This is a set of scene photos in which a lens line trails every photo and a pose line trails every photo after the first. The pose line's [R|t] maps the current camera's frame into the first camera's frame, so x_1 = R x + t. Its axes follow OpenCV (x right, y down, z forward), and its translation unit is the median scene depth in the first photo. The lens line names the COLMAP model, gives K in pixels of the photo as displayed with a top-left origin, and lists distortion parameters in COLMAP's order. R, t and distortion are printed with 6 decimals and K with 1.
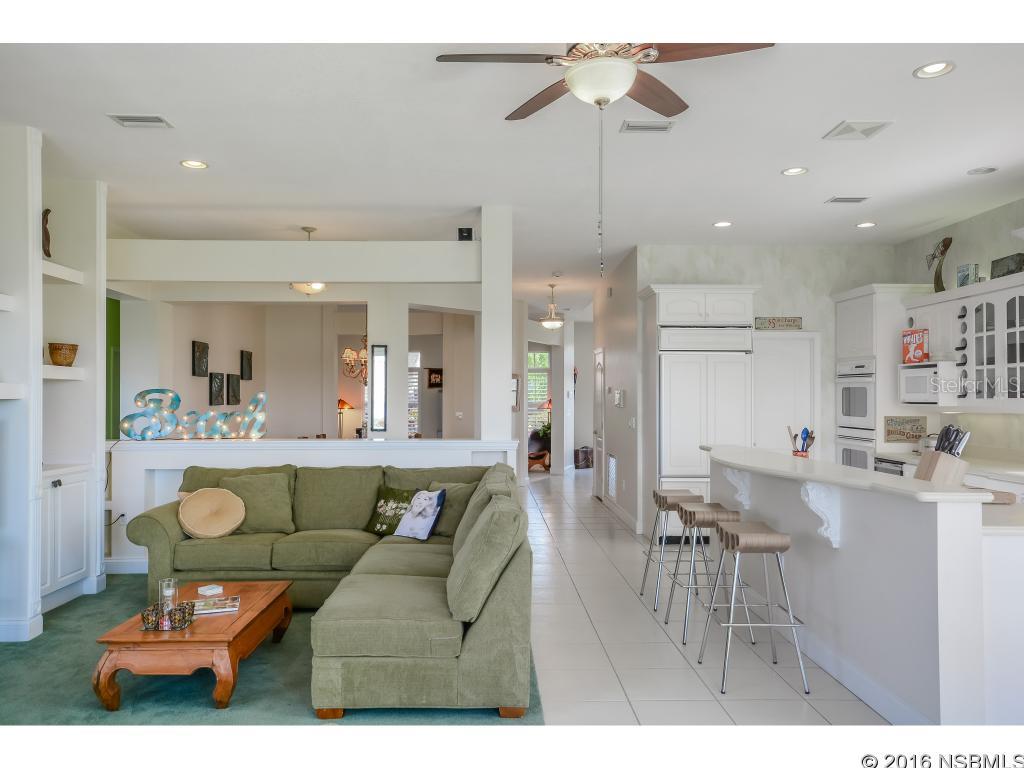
lens RADIAL K [[765.7, 0, 481.4], [0, 765.7, 390.5], [0, 0, 1]] dist [-0.009889, 0.048162]
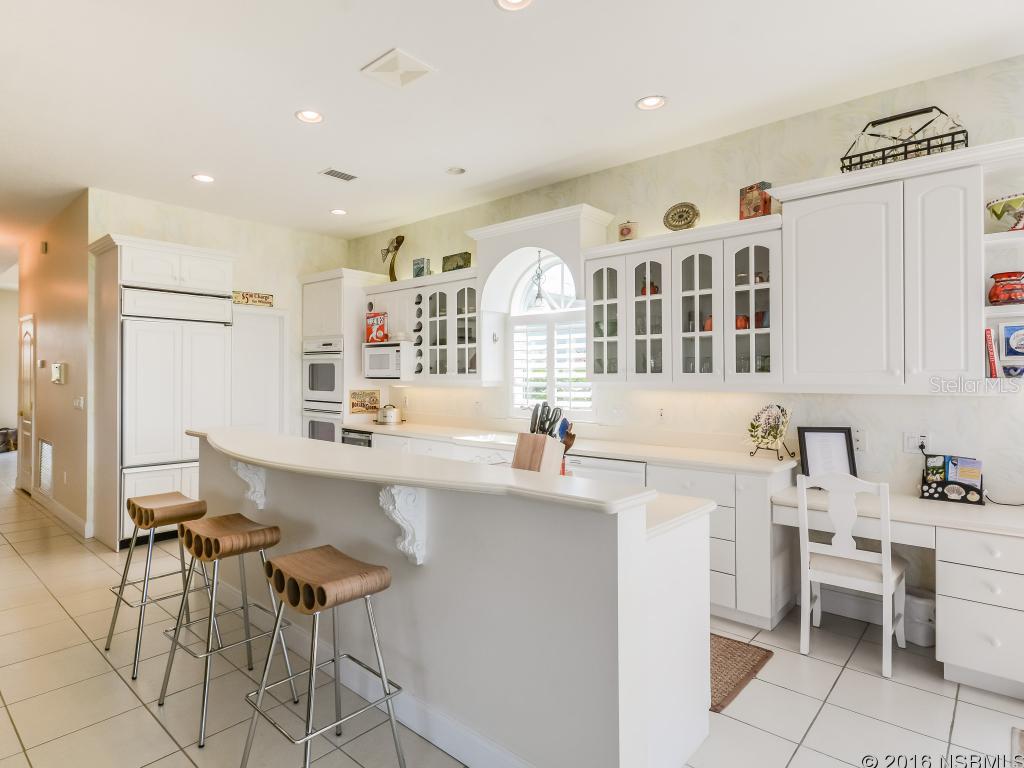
lens RADIAL K [[580.2, 0, 456.0], [0, 580.2, 371.3], [0, 0, 1]] dist [0.001989, 0.001110]
pose [[0.698363, 0.005197, 0.715725, 0.040061], [-0.007564, 0.999971, 0.000120, 0.005767], [-0.715704, -0.005497, 0.698382, 0.340012]]
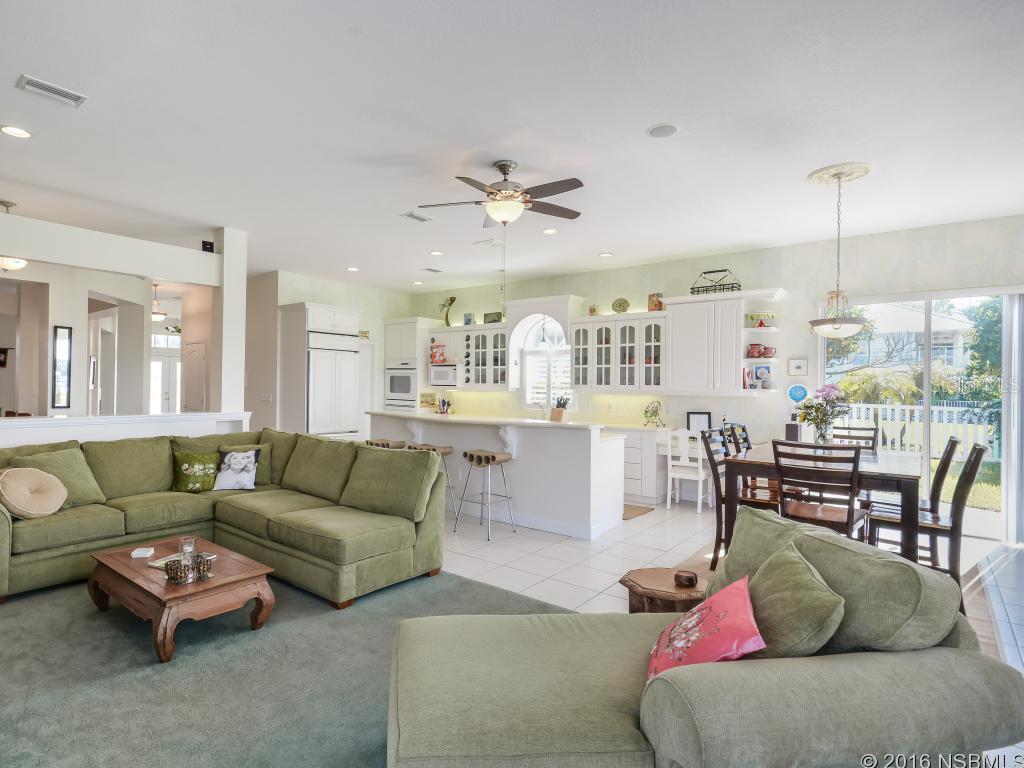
lens RADIAL K [[580.2, 0, 456.0], [0, 580.2, 371.3], [0, 0, 1]] dist [0.001989, 0.001110]
pose [[0.650403, 0.026246, 0.759136, -0.469710], [-0.021830, 0.999636, -0.015858, 0.003819], [-0.759275, -0.006258, 0.650739, 0.082833]]
